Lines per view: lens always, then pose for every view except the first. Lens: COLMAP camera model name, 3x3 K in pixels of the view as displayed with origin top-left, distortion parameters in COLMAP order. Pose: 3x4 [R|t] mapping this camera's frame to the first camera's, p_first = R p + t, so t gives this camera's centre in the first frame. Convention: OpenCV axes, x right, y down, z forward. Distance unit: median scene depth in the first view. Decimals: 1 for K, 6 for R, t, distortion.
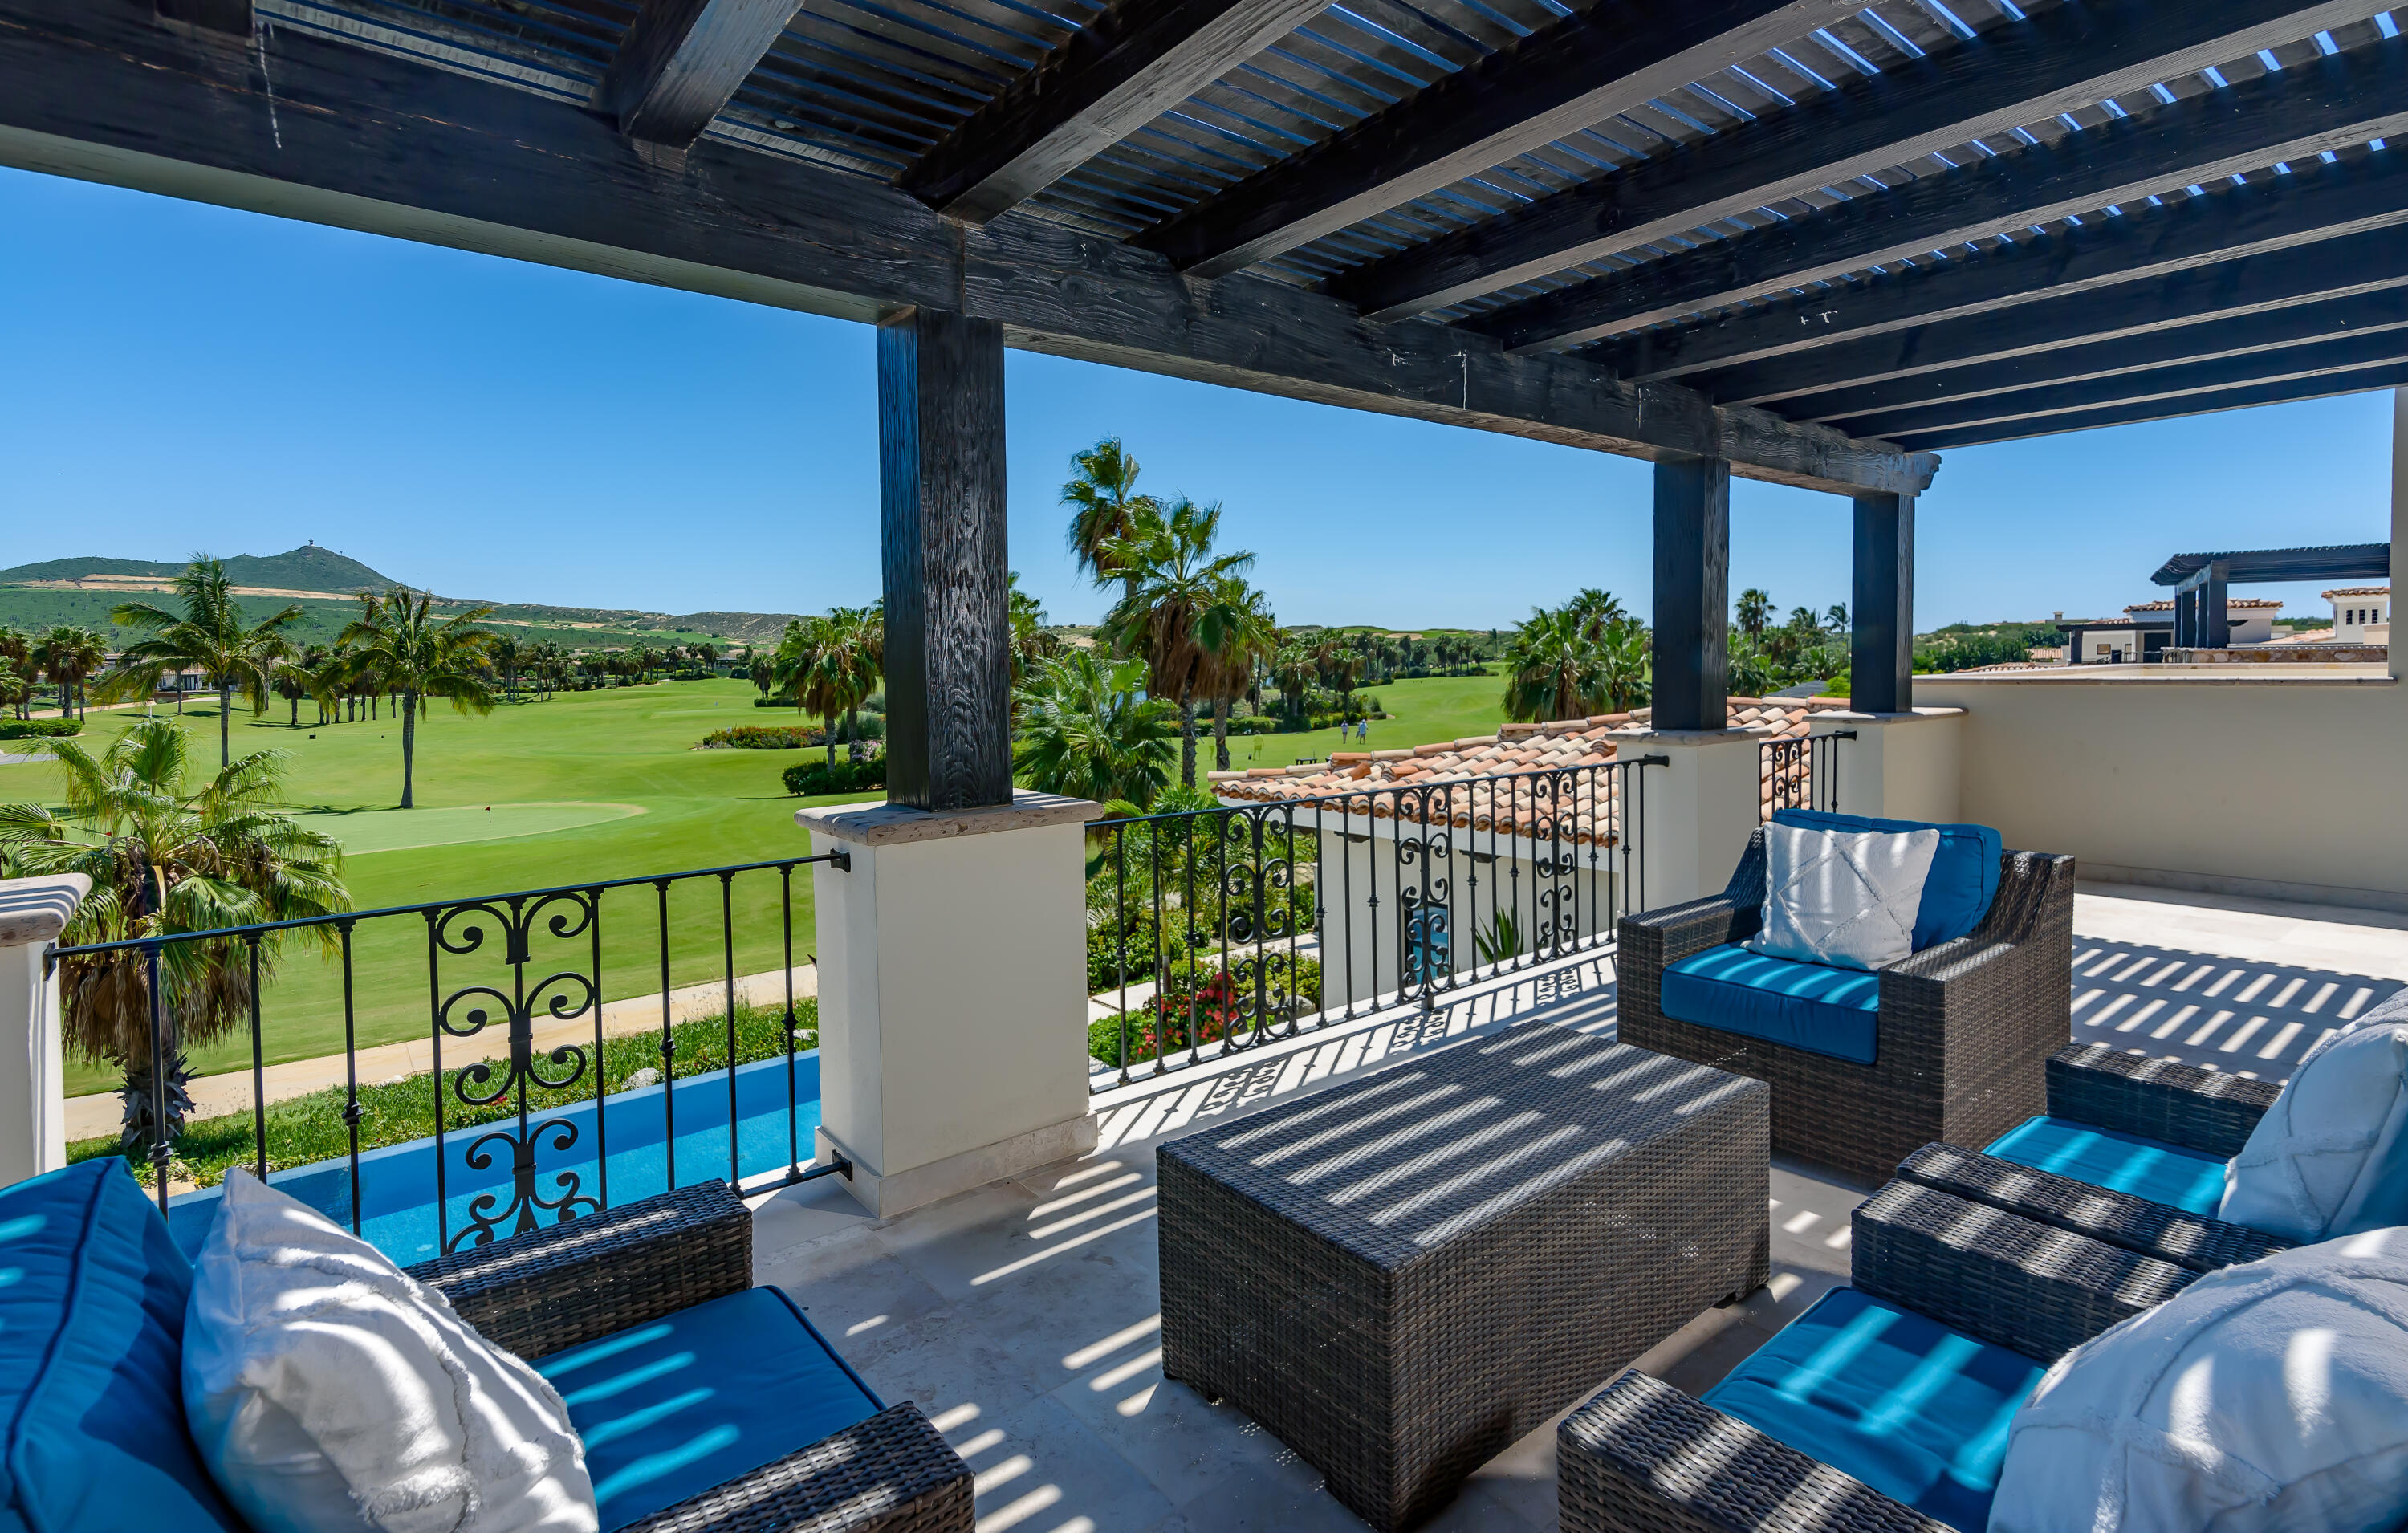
lens RADIAL K [[1162.0, 0, 1203.4], [0, 1162.0, 695.0], [0, 0, 1]] dist [0.016670, 0.000042]
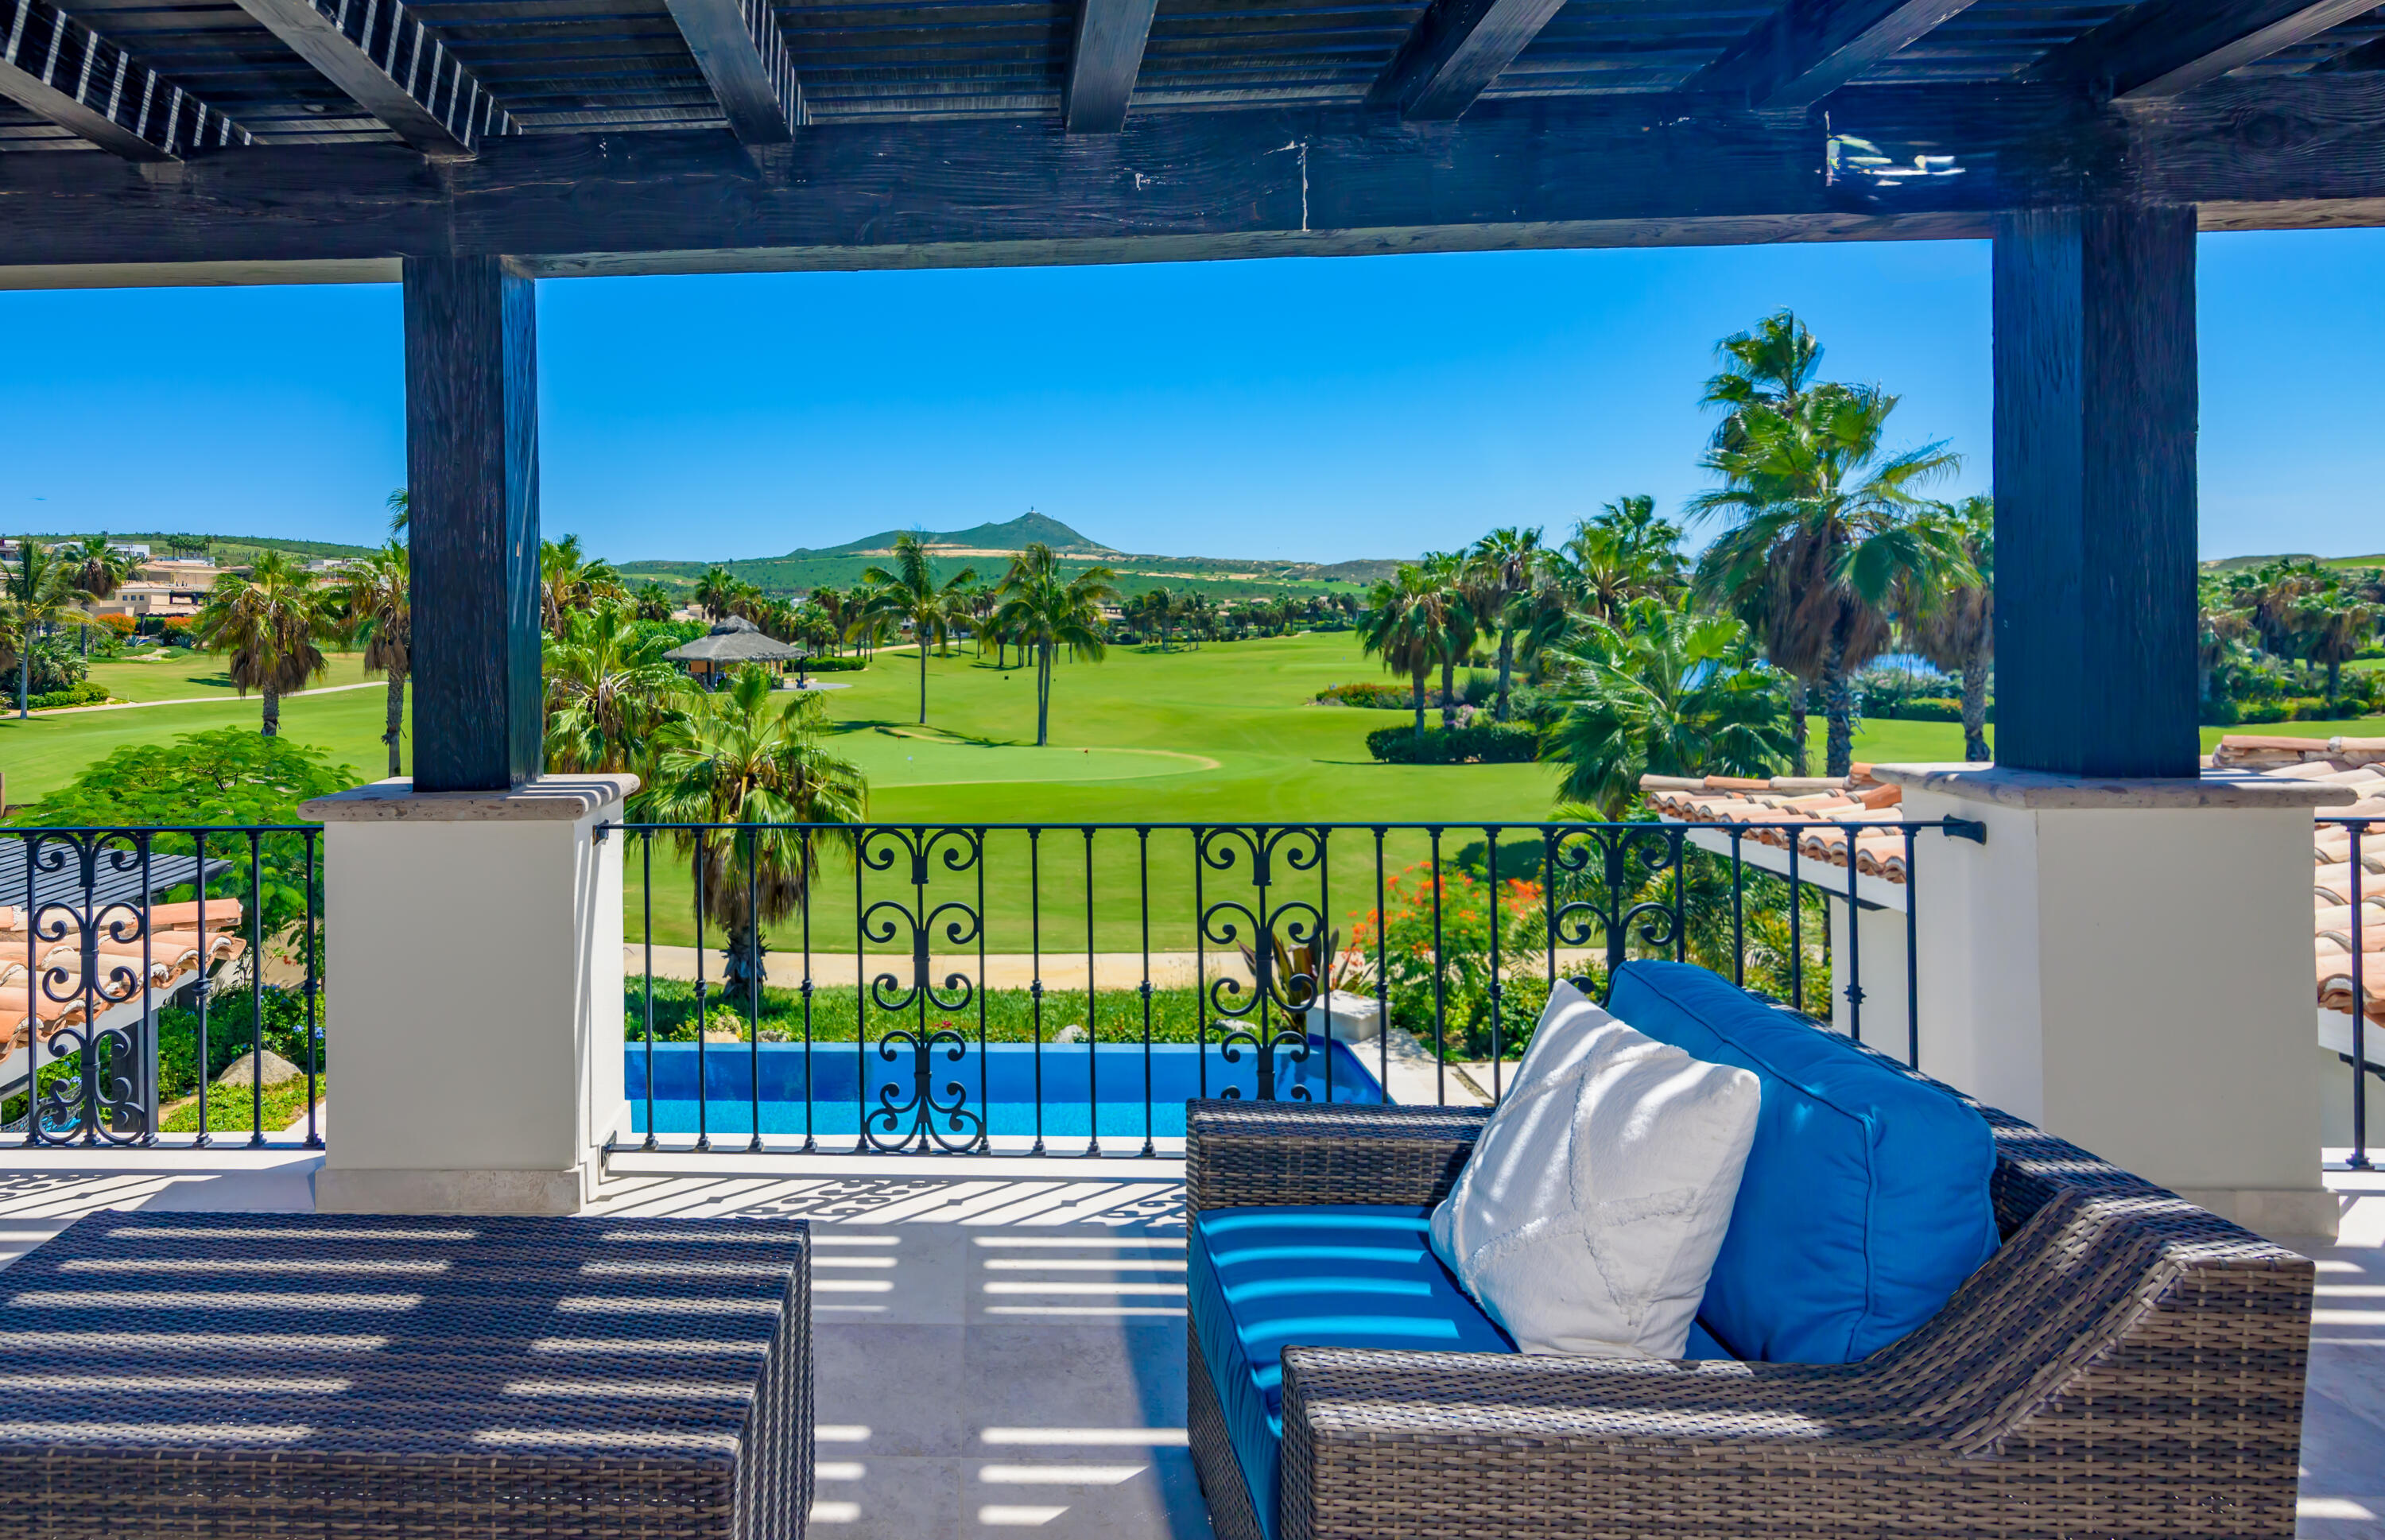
lens RADIAL K [[1311.8, 0, 1192.5], [0, 1311.8, 613.2], [0, 0, 1]] dist [0.011949, 0.001114]
pose [[0.741481, 0.003056, -0.670966, 0.247454], [-0.019436, 0.999668, -0.016926, -0.009809], [0.670692, 0.025591, 0.741295, 0.166422]]
